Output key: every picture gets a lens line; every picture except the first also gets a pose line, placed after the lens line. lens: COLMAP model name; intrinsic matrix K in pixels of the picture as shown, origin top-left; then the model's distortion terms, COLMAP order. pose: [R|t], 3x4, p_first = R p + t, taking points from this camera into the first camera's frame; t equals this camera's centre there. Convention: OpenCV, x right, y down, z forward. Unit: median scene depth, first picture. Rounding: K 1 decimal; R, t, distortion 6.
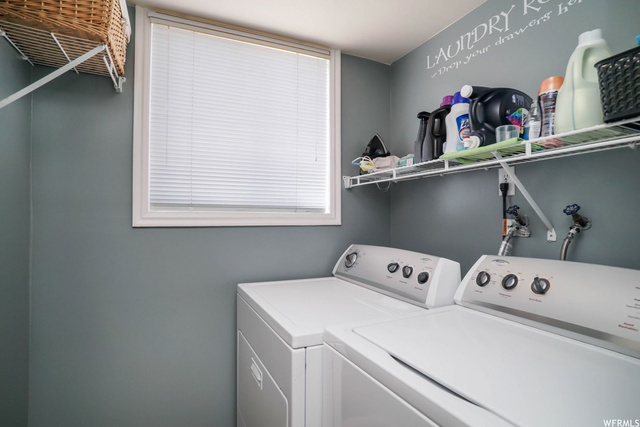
lens RADIAL K [[338.6, 0, 320.0], [0, 338.6, 213.5], [0, 0, 1]] dist [-0.071720, 0.044507]
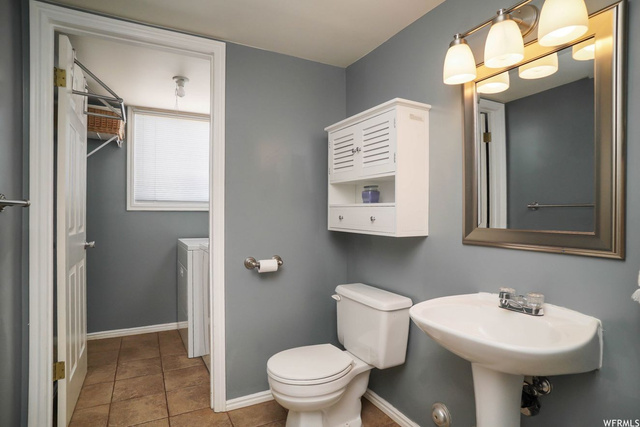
lens RADIAL K [[338.6, 0, 320.0], [0, 338.6, 213.5], [0, 0, 1]] dist [-0.071720, 0.044507]
pose [[0.997532, 0.004203, 0.070091, 0.521025], [-0.006199, 0.999581, 0.028285, -0.011849], [-0.069943, -0.028650, 0.997139, -1.210946]]
